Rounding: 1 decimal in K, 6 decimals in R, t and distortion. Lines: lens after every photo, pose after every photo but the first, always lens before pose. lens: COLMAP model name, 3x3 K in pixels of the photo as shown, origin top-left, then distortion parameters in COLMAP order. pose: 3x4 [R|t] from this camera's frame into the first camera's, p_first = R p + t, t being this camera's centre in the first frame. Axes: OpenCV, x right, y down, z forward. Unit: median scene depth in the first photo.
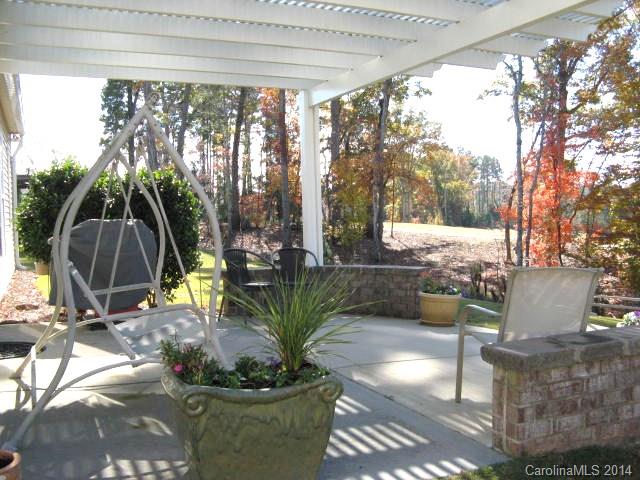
lens RADIAL K [[655.5, 0, 320.0], [0, 655.5, 240.0], [0, 0, 1]] dist [-0.180673, 0.173015]
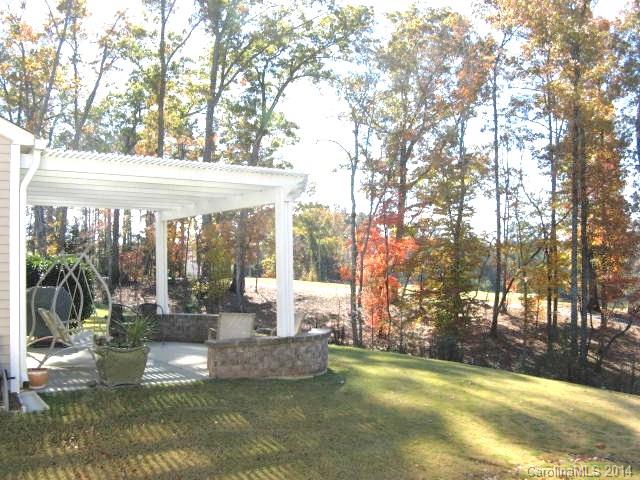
lens RADIAL K [[655.5, 0, 320.0], [0, 655.5, 240.0], [0, 0, 1]] dist [-0.180673, 0.173015]
pose [[0.983957, 0.019100, 0.177382, 0.018196], [-0.004898, 0.996770, -0.080158, -0.003761], [-0.178340, 0.078003, 0.980872, -0.147120]]
